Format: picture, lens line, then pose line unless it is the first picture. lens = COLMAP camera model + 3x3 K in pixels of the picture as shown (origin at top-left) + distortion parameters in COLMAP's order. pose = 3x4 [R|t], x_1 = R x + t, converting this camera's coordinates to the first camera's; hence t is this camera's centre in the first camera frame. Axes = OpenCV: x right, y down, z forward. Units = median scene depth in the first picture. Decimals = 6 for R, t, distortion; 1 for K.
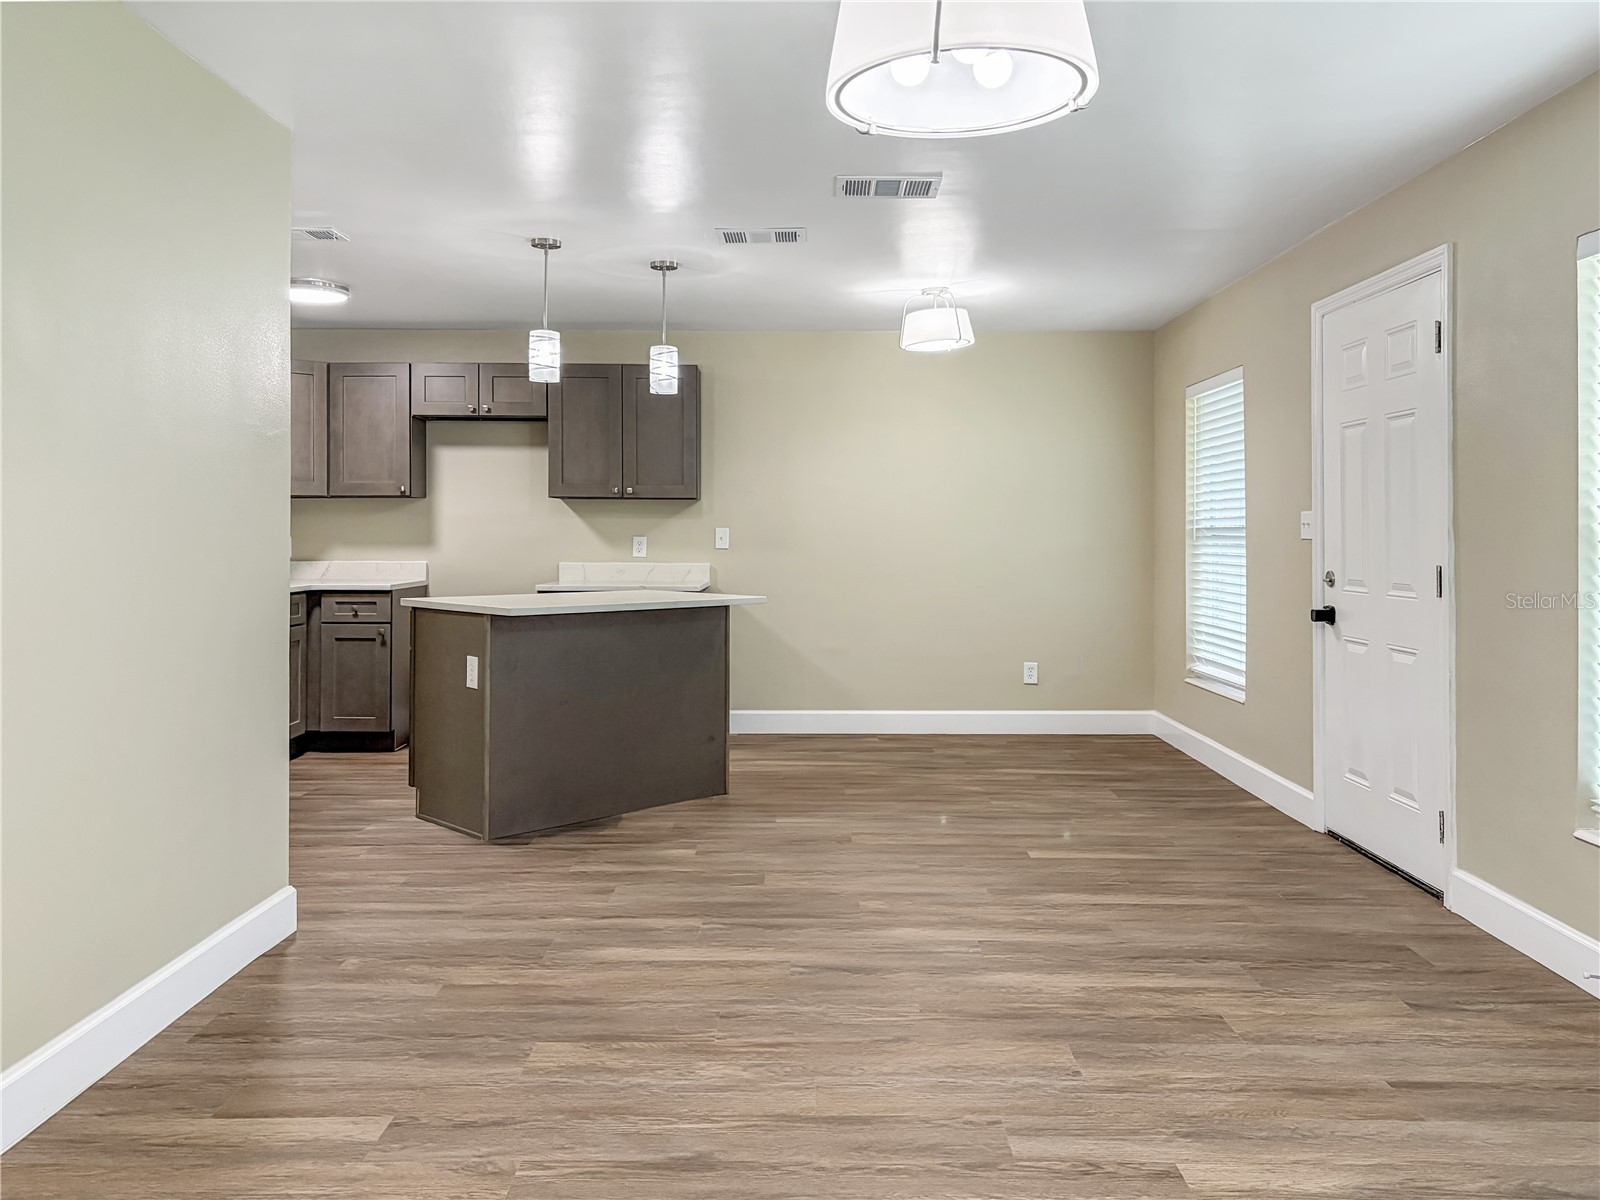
lens RADIAL K [[1240.2, 0, 804.0], [0, 1240.2, 523.7], [0, 0, 1]] dist [0.083187, -0.000046]
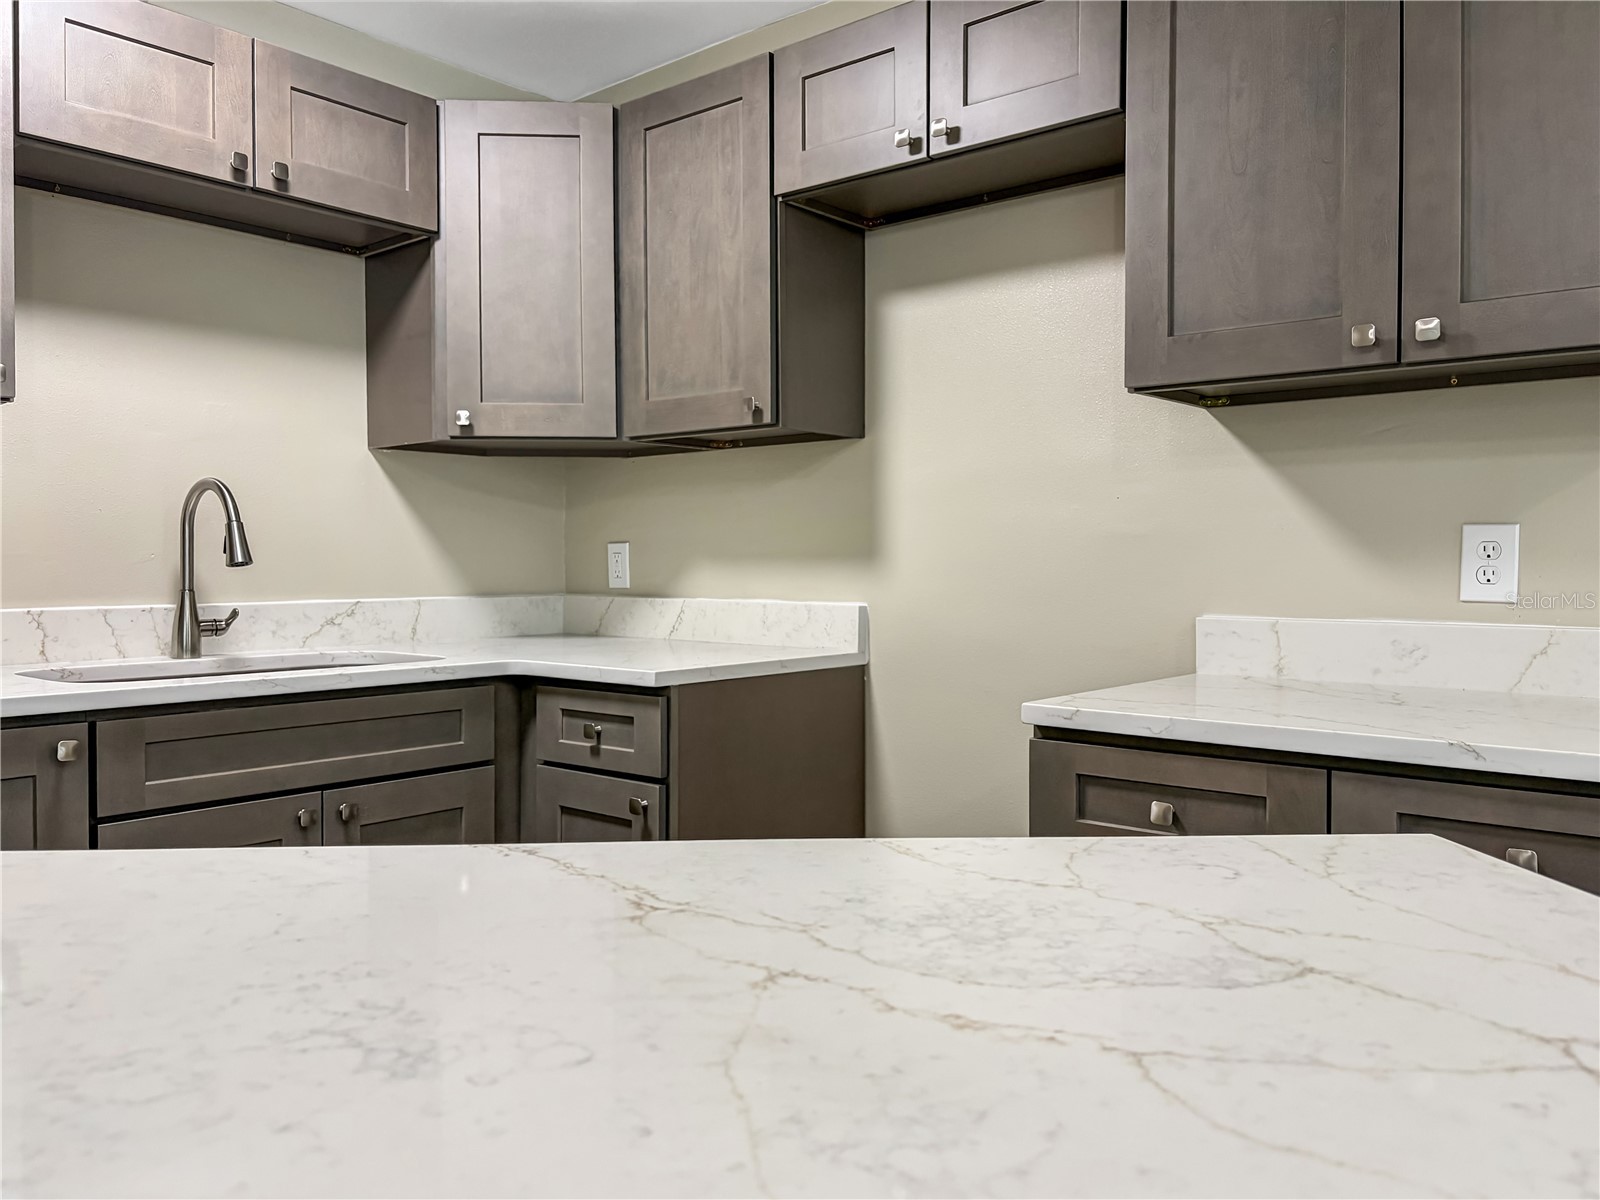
lens RADIAL K [[1232.9, 0, 808.4], [0, 1232.9, 593.0], [0, 0, 1]] dist [0.033508, -0.000752]
pose [[0.766513, 0.011790, -0.642121, -0.079392], [0.008651, 0.999551, 0.028680, 0.017533], [0.642171, -0.027539, 0.766067, 0.765909]]
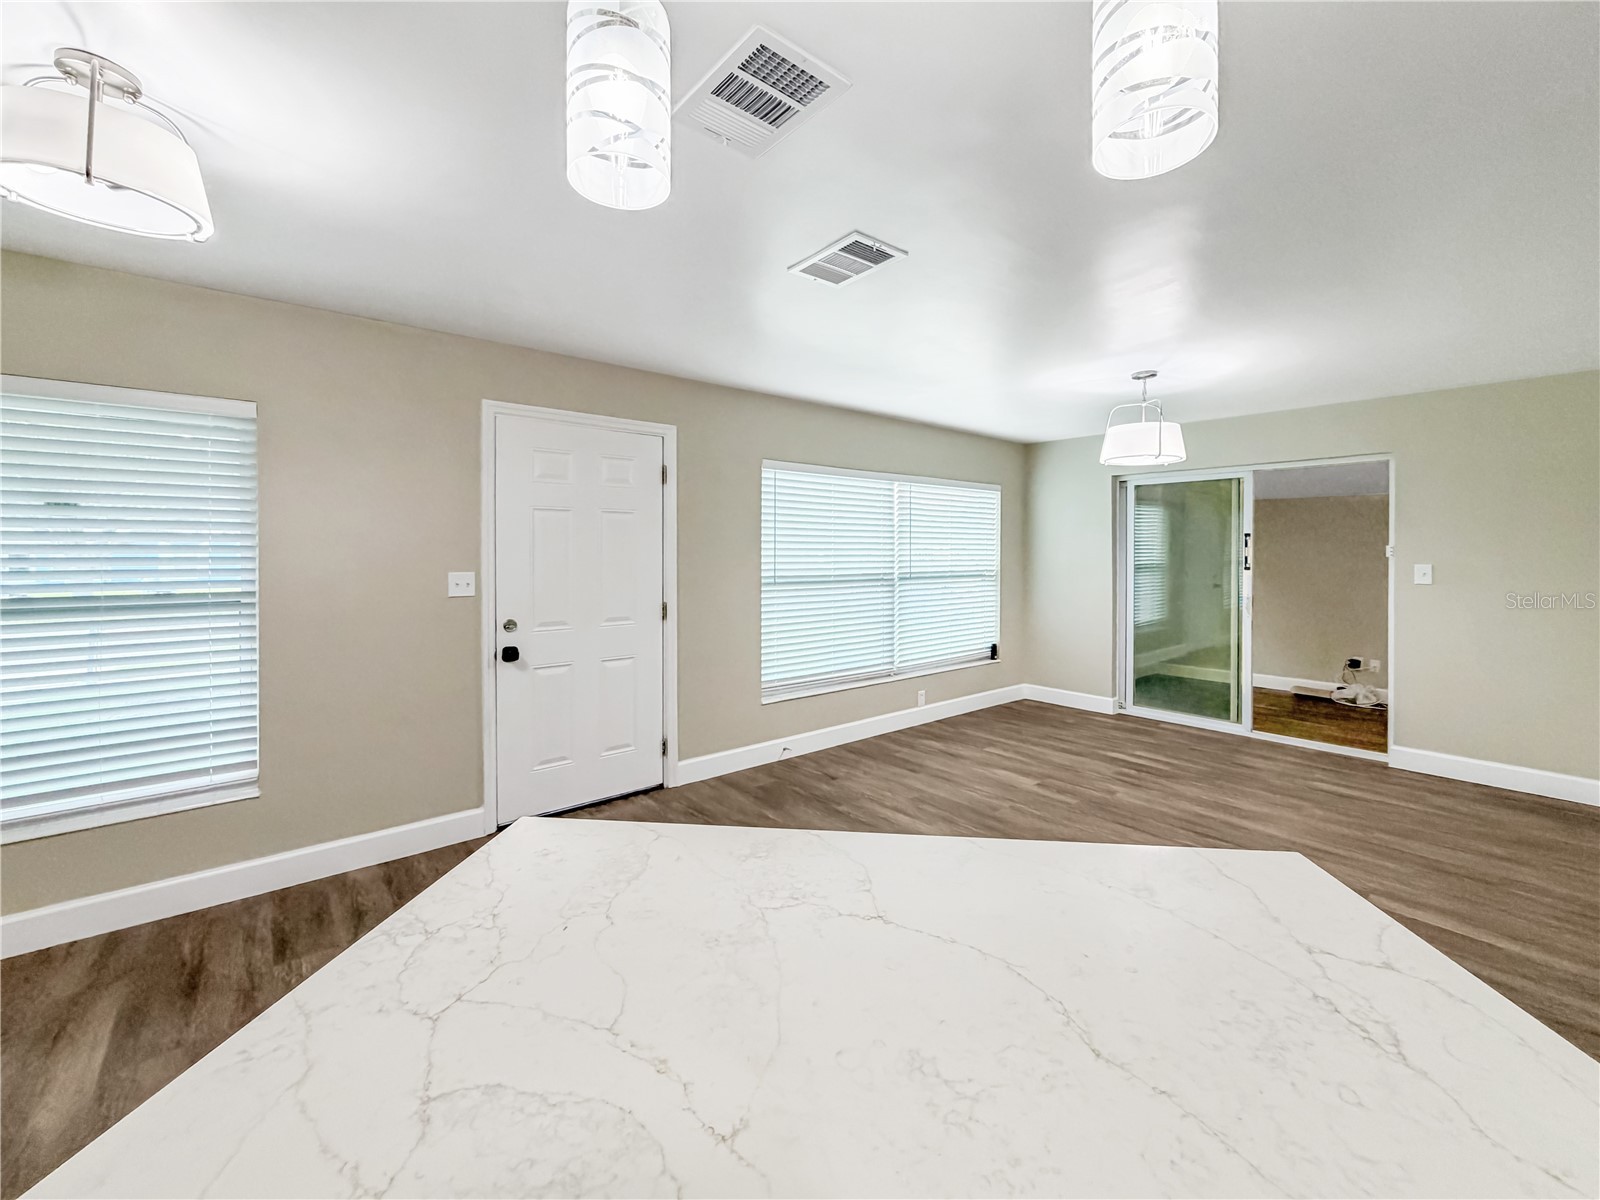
lens RADIAL K [[654.3, 0, 805.1], [0, 654.3, 556.9], [0, 0, 1]] dist [0.013383, -0.000002]
pose [[-0.643640, -0.007837, 0.765288, -0.206299], [-0.008468, 0.999959, 0.003119, -0.022054], [-0.765281, -0.004473, -0.643680, 0.878721]]
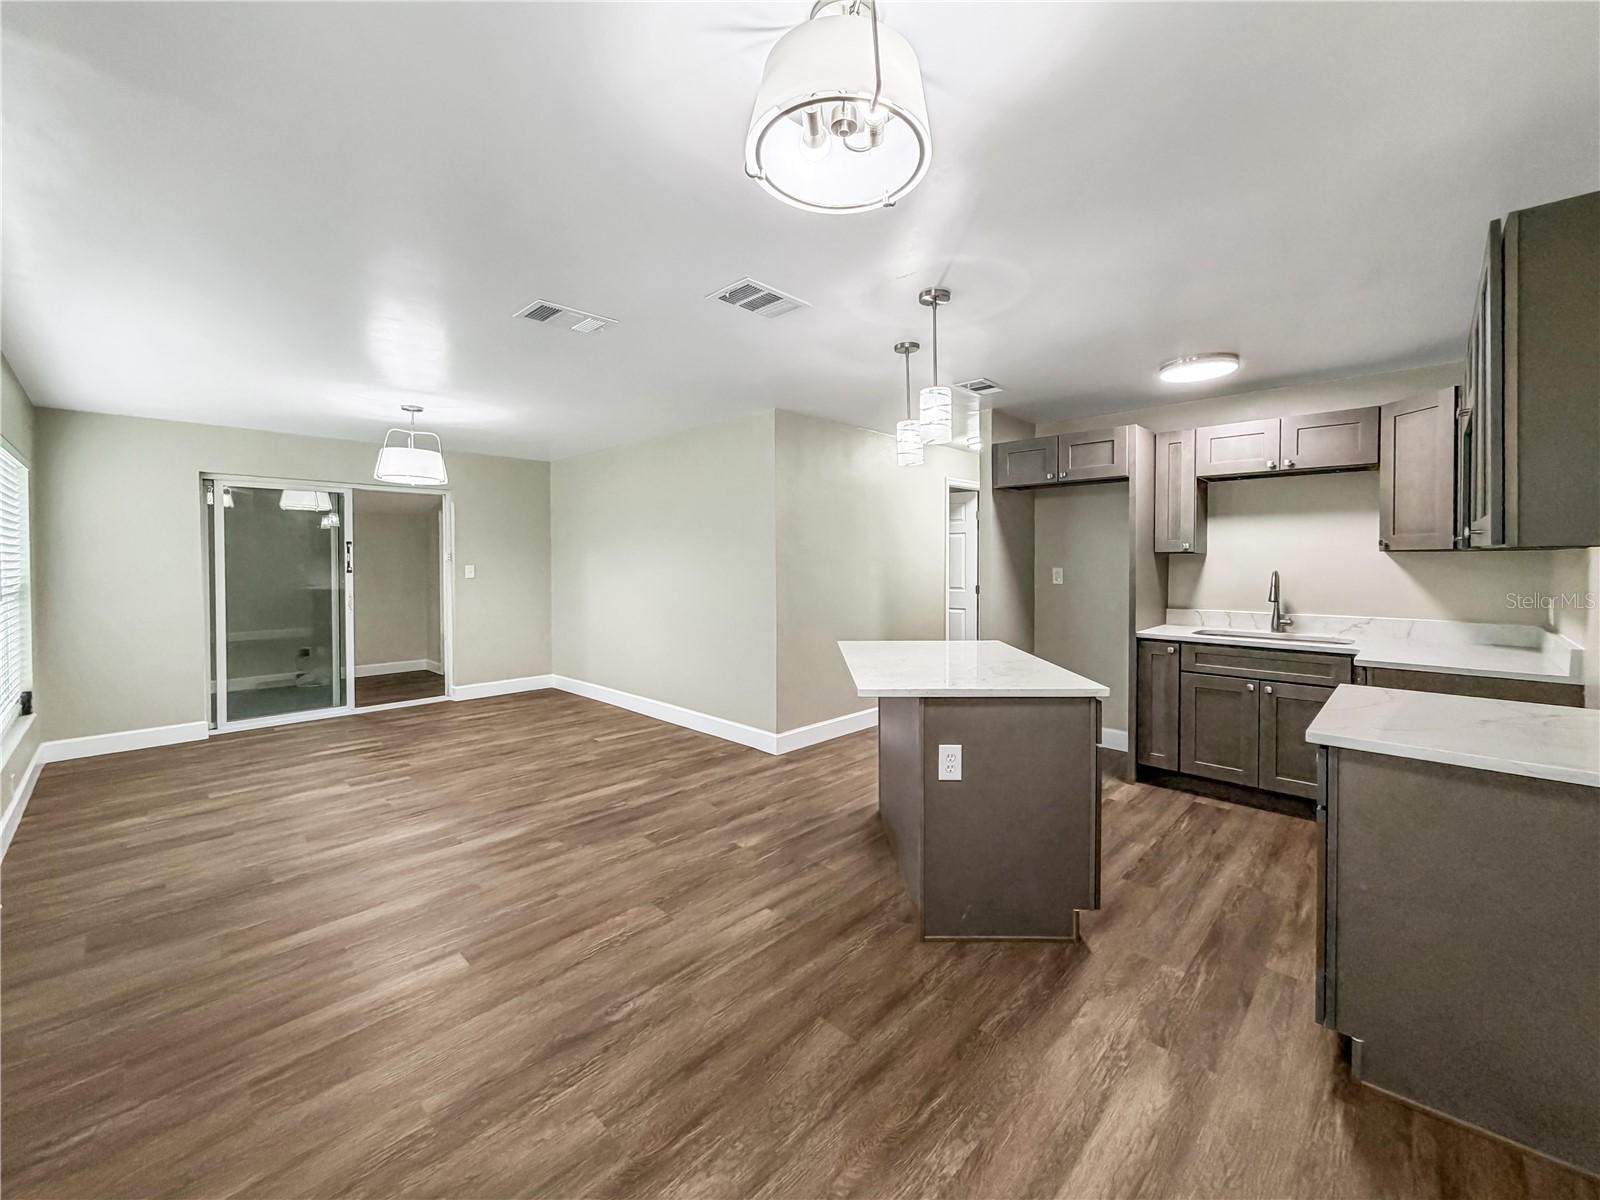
lens RADIAL K [[649.9, 0, 793.9], [0, 649.9, 576.0], [0, 0, 1]] dist [-0.000908, -0.000159]
pose [[-0.699607, 0.018508, -0.714289, 0.237144], [0.007276, 0.999797, 0.018779, -0.016965], [0.714491, 0.007941, -0.699599, 1.036046]]
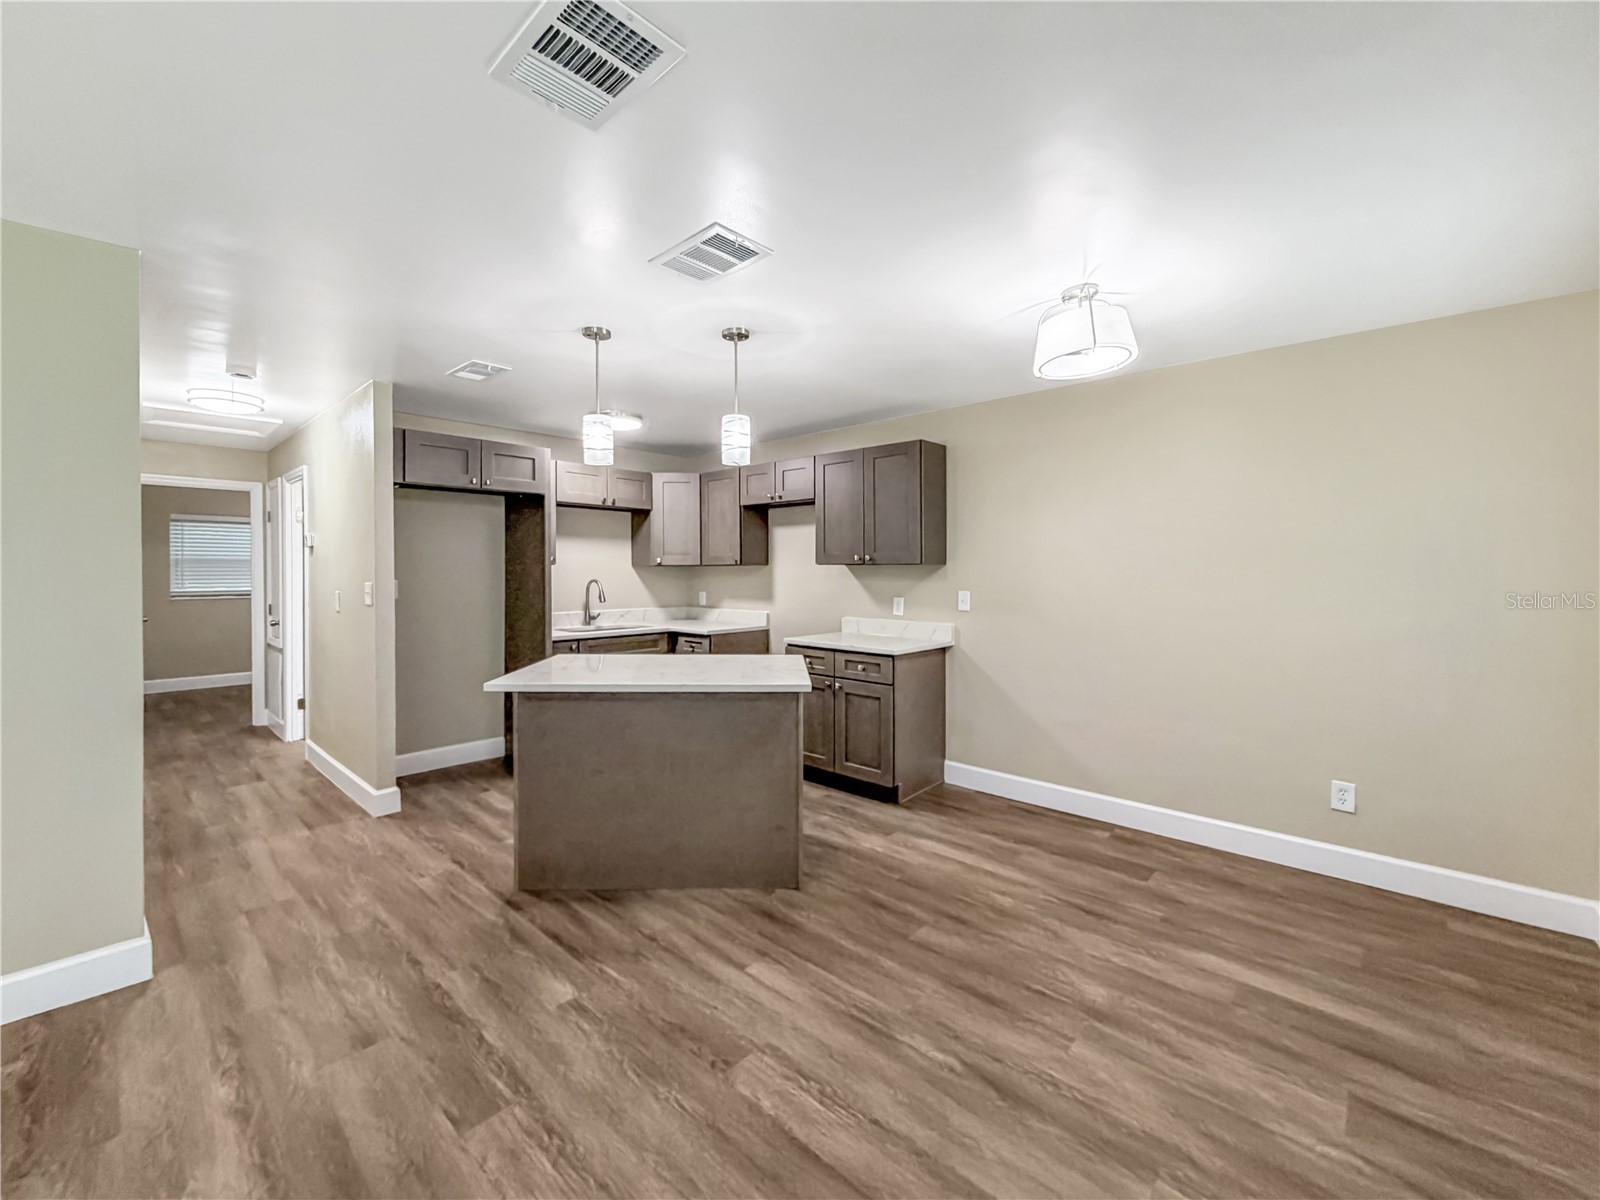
lens RADIAL K [[649.9, 0, 793.9], [0, 649.9, 576.0], [0, 0, 1]] dist [-0.000908, -0.000159]
pose [[0.733770, 0.002690, -0.679392, 0.222042], [0.007519, 0.999899, 0.012080, -0.018889], [0.679356, -0.013972, 0.733676, 0.543218]]
